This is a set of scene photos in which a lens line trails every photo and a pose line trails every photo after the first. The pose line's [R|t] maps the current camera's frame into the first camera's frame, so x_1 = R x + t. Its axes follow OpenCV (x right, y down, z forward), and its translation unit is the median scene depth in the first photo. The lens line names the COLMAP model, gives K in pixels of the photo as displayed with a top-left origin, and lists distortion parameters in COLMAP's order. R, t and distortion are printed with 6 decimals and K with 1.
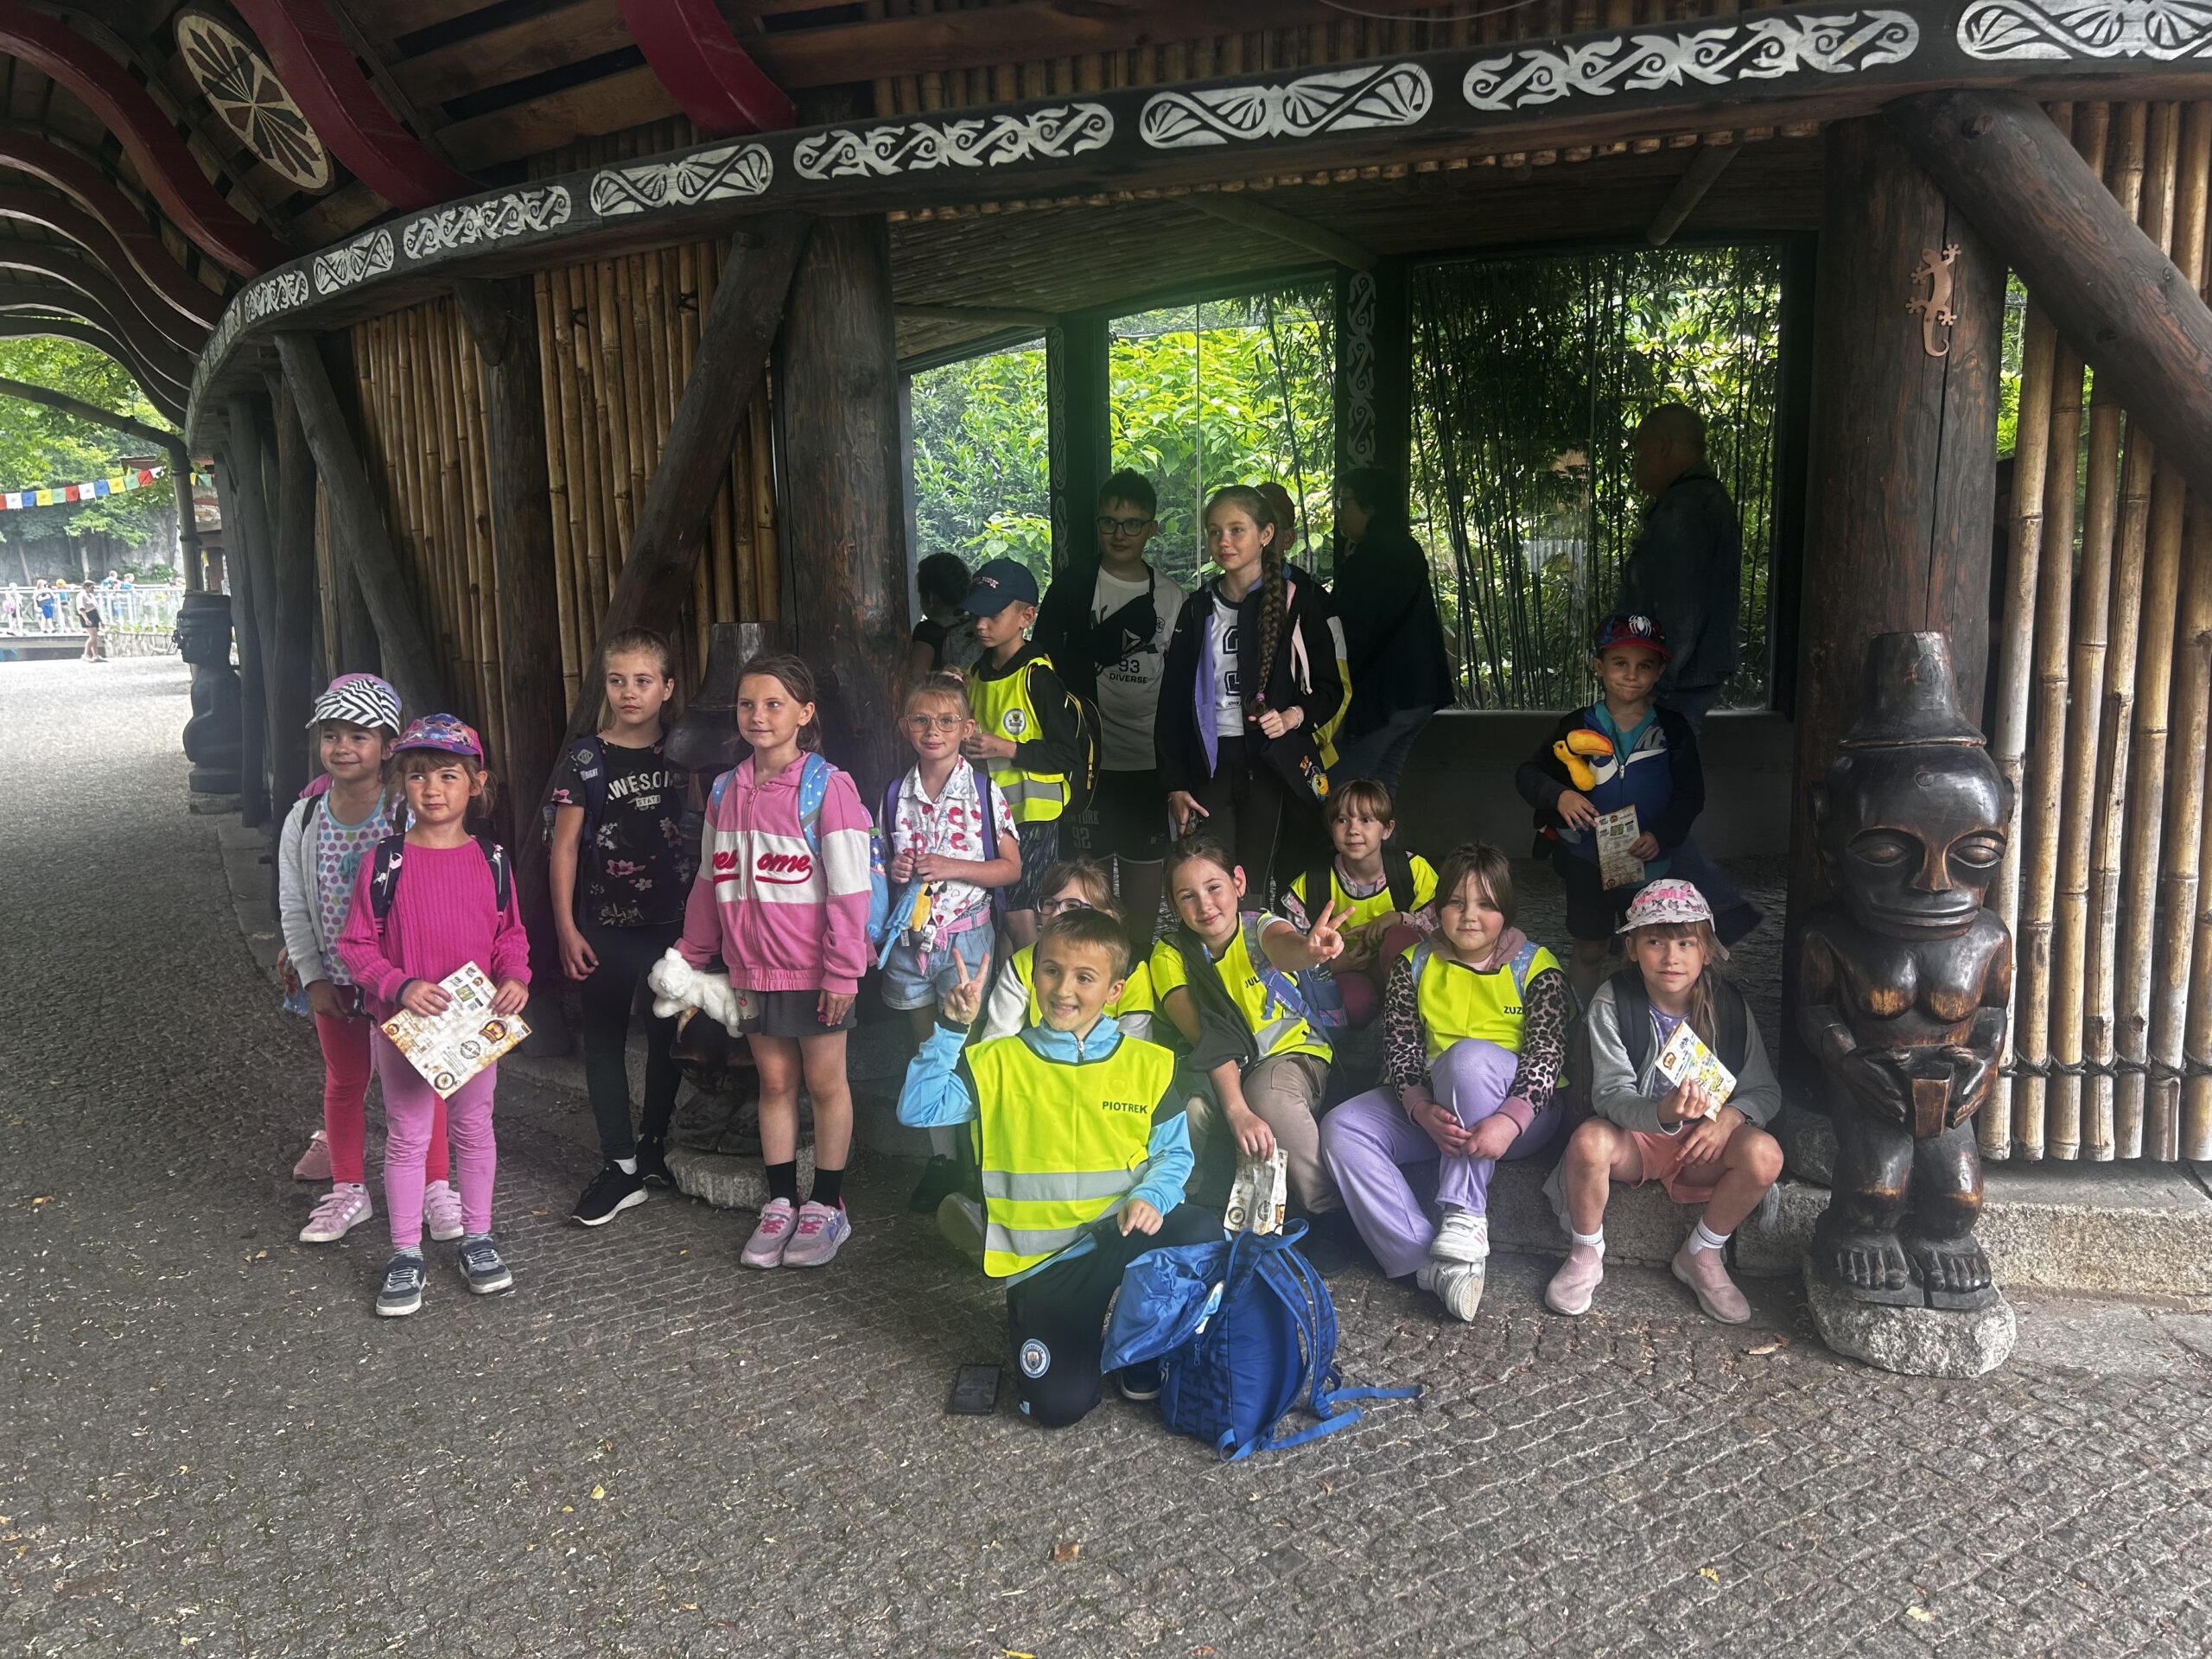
lens RADIAL K [[1690.7, 0, 1106.0], [0, 1690.7, 829.5], [0, 0, 1]] dist [0.031581, -0.001920]
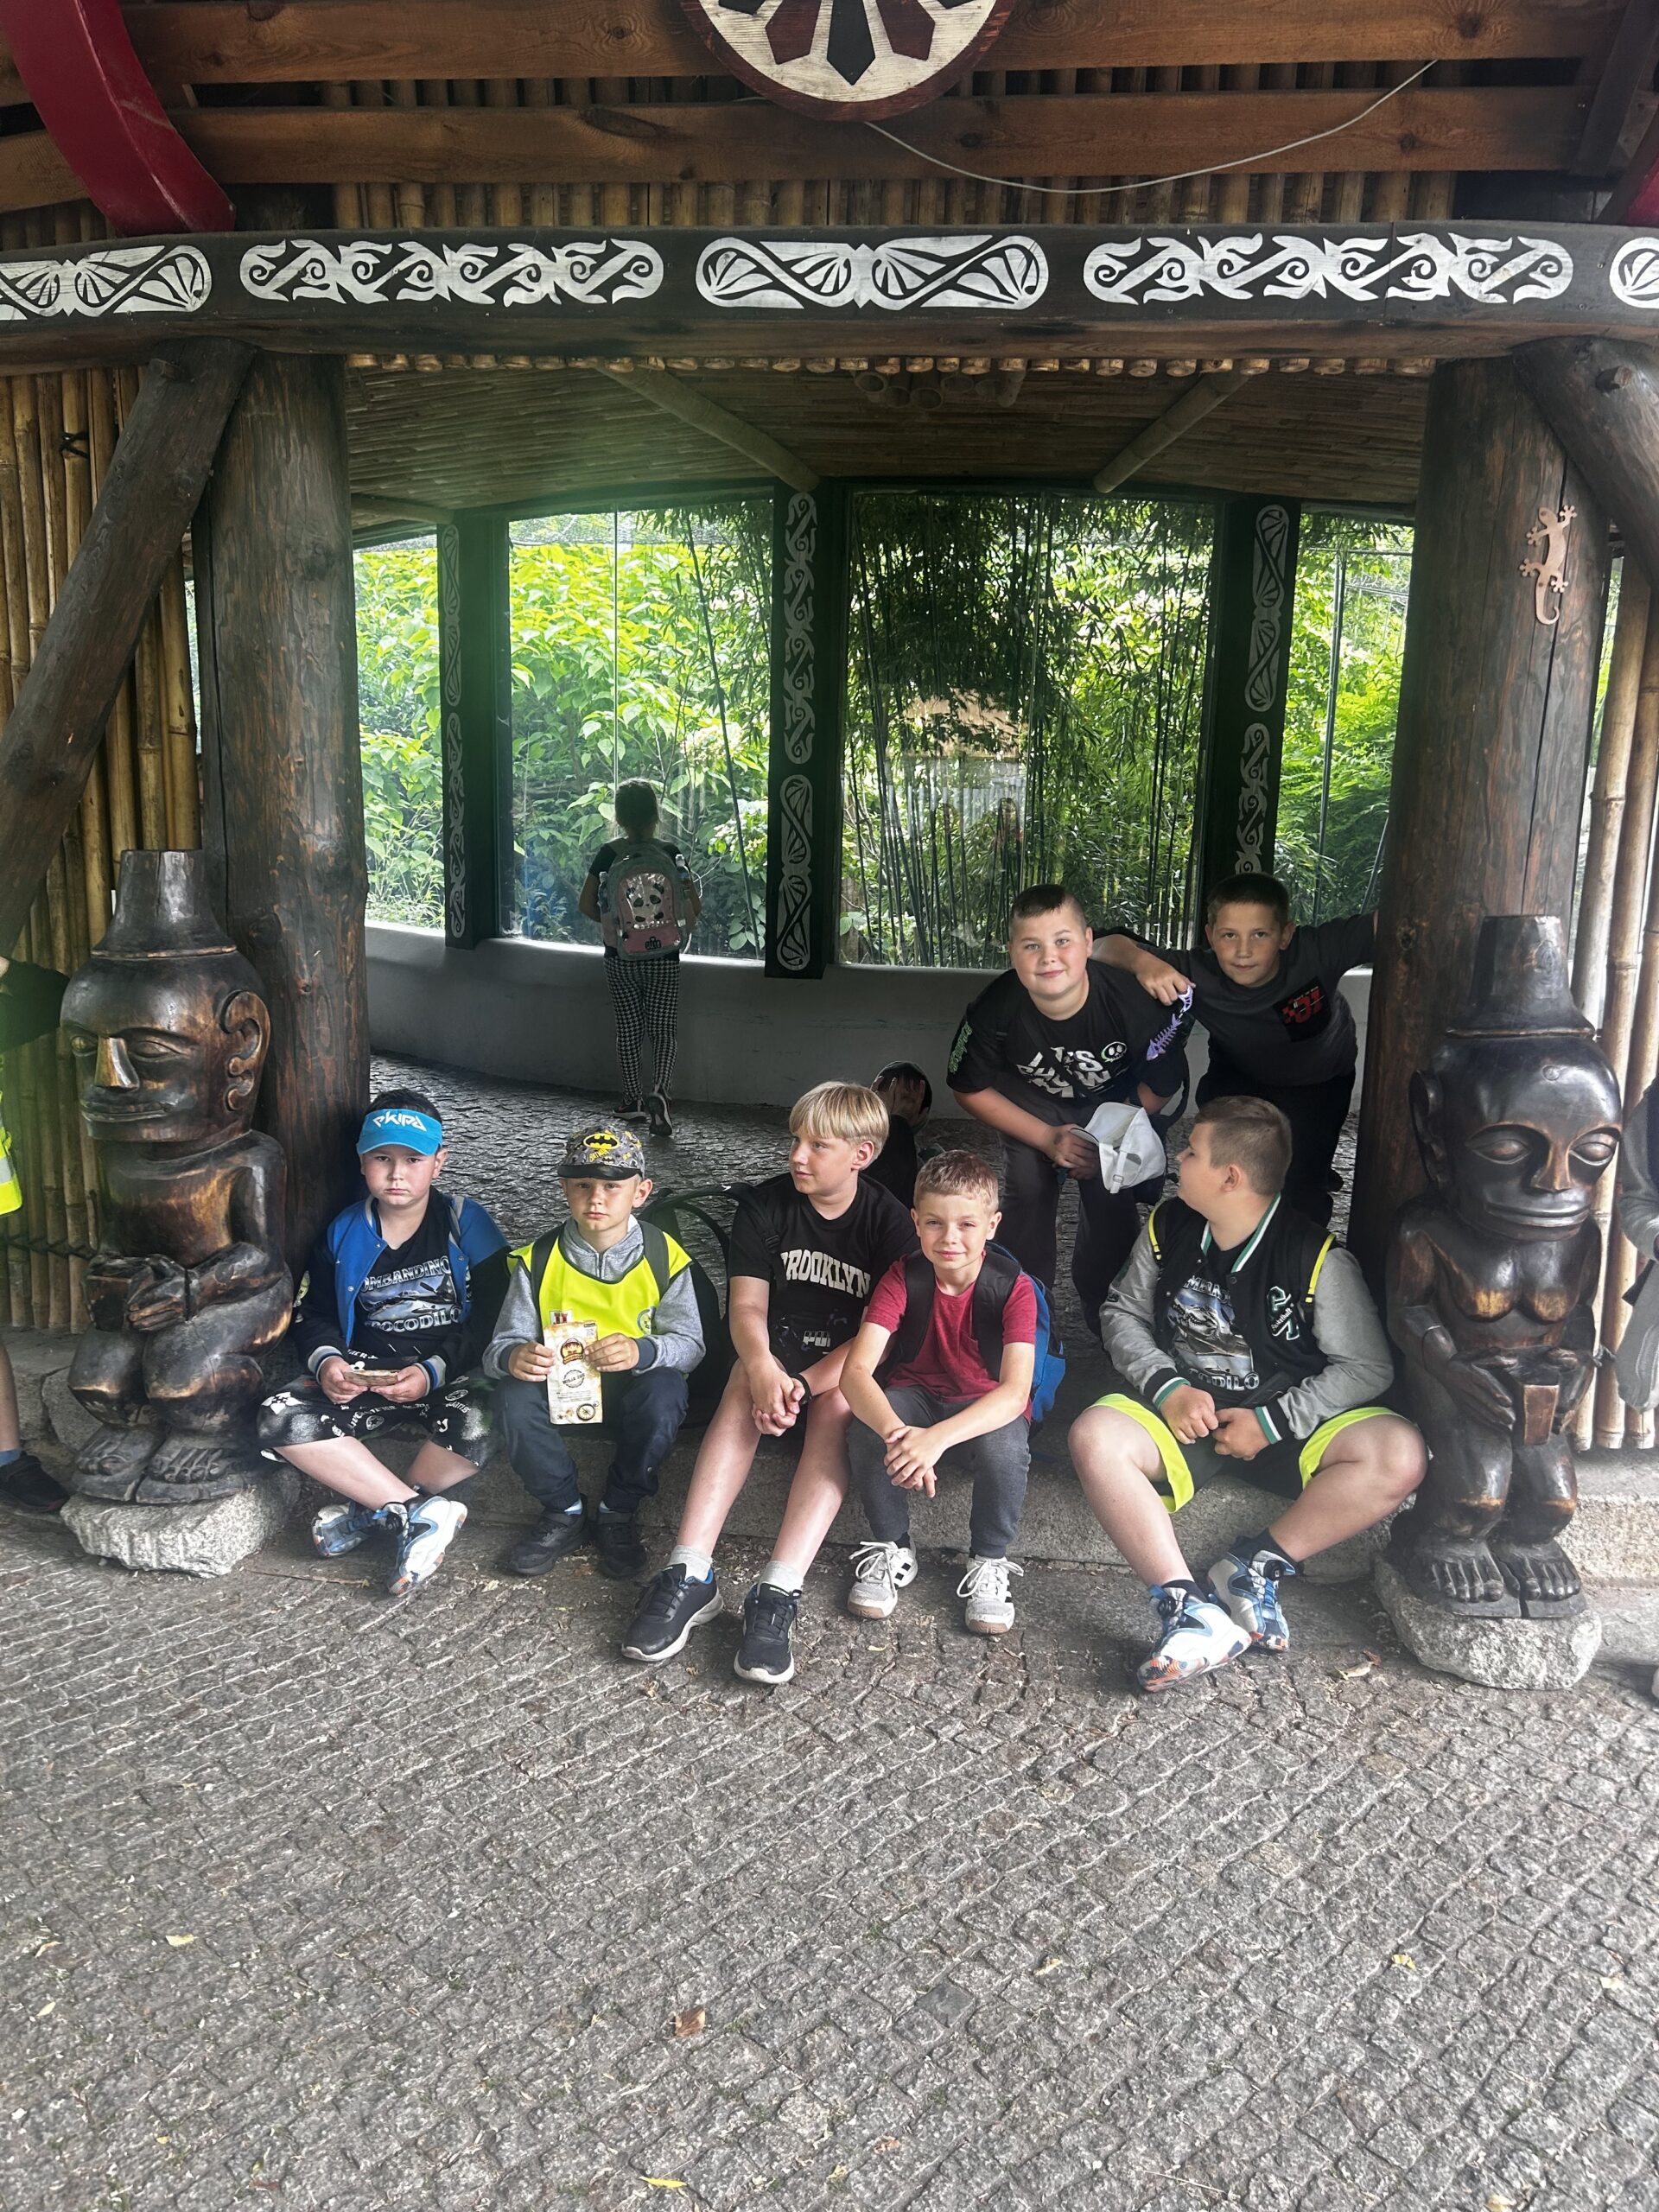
lens RADIAL K [[1664.6, 0, 832.1], [0, 1664.6, 1129.1], [0, 0, 1]] dist [0.037235, -0.037603]
pose [[0.970267, -0.002661, 0.242021, -0.126779], [-0.007529, 0.999124, 0.041168, -0.032596], [-0.241919, -0.041766, 0.969397, 0.184226]]
